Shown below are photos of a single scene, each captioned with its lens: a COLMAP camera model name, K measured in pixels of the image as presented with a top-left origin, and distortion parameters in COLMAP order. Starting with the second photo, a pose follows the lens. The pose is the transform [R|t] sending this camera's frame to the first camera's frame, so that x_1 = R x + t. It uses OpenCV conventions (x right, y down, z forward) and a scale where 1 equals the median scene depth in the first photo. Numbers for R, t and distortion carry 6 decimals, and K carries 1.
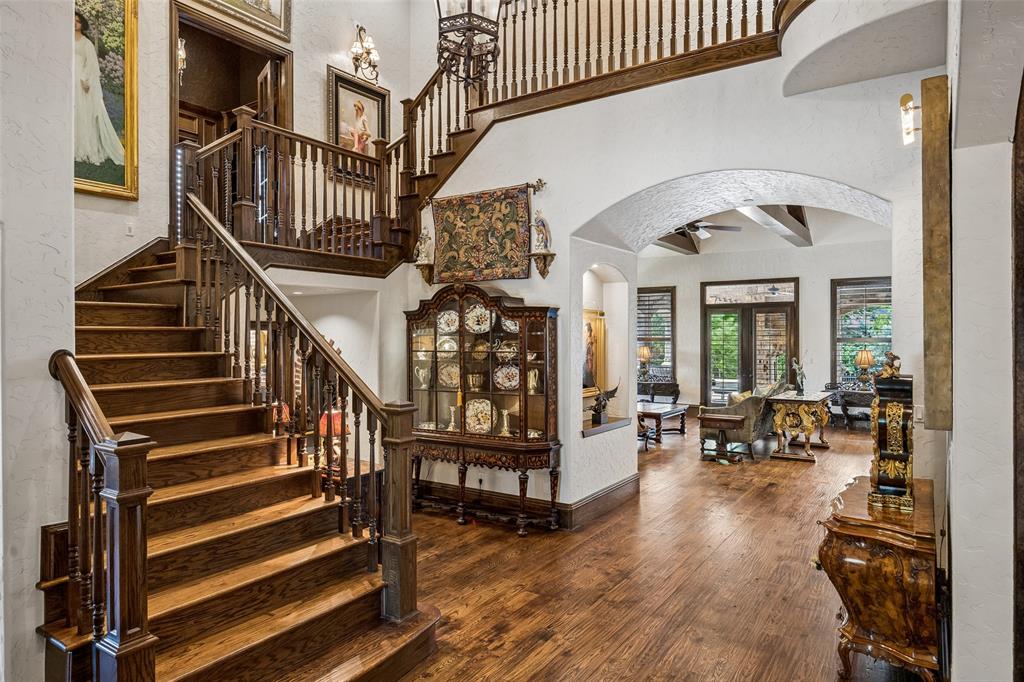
lens RADIAL K [[629.9, 0, 511.2], [0, 629.9, 336.7], [0, 0, 1]] dist [-0.002986, -0.000857]
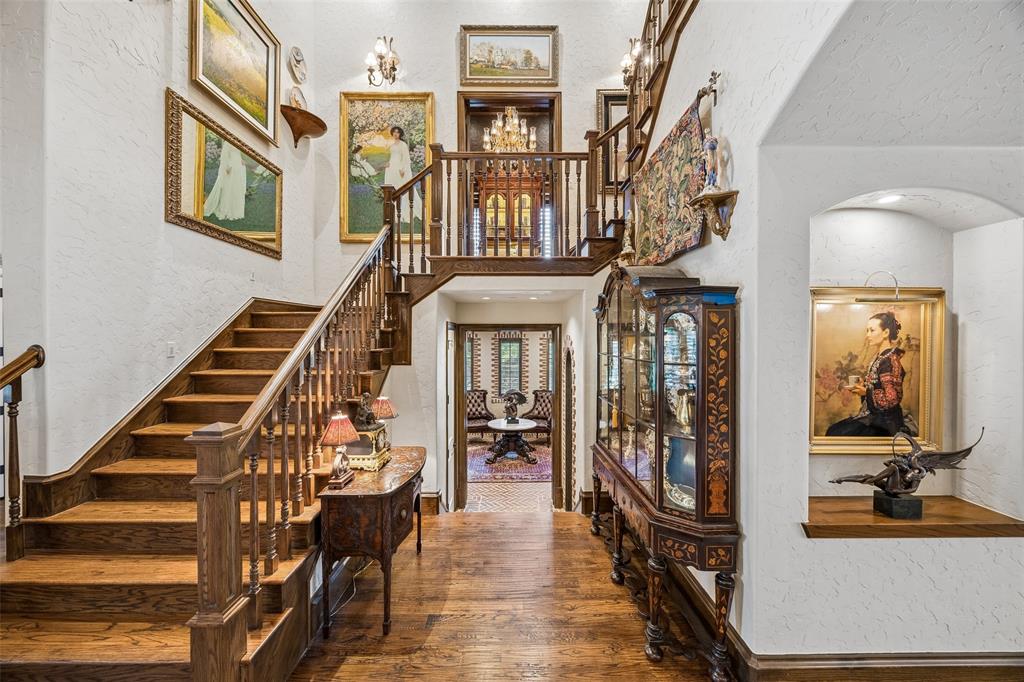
lens RADIAL K [[389.8, 0, 512.3], [0, 389.8, 337.4], [0, 0, 1]] dist [-0.002546, -0.000211]
pose [[0.566092, 0.005376, -0.824324, 0.245344], [-0.003935, 0.999985, 0.003820, -0.001371], [0.824332, 0.001081, 0.566105, 0.640528]]
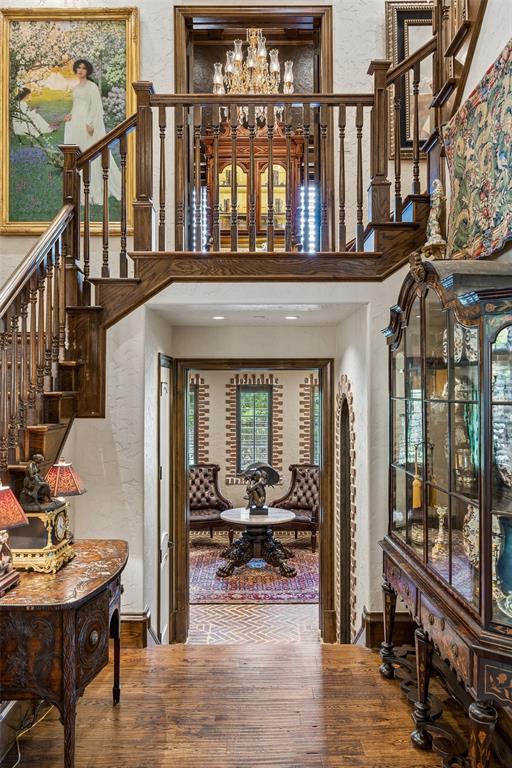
lens RADIAL K [[599.3, 0, 250.7], [0, 599.3, 382.0], [0, 0, 1]] dist [0.002063, -0.005980]
pose [[0.557486, -0.005245, -0.830170, 0.248285], [-0.002474, 0.999965, -0.007980, 0.013796], [0.830182, 0.006502, 0.557454, 0.636074]]
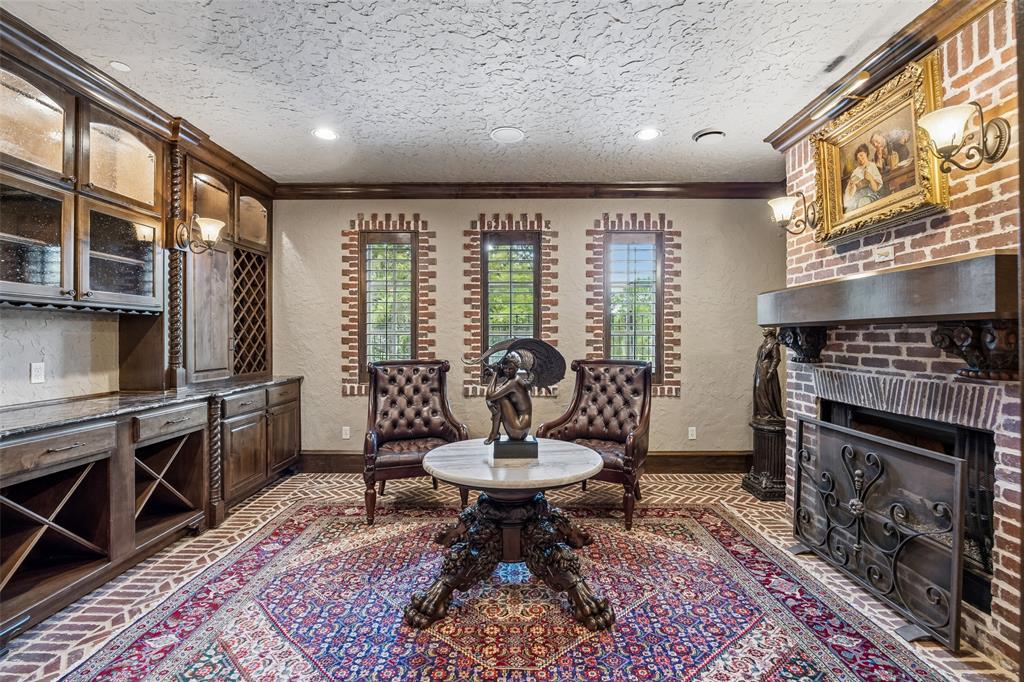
lens RADIAL K [[466.7, 0, 514.4], [0, 466.7, 336.4], [0, 0, 1]] dist [-0.005295, -0.000356]
pose [[0.555667, 0.003522, -0.831398, -0.523187], [-0.001707, 0.999994, 0.003095, 0.192463], [0.831403, -0.000301, 0.555669, 1.177384]]
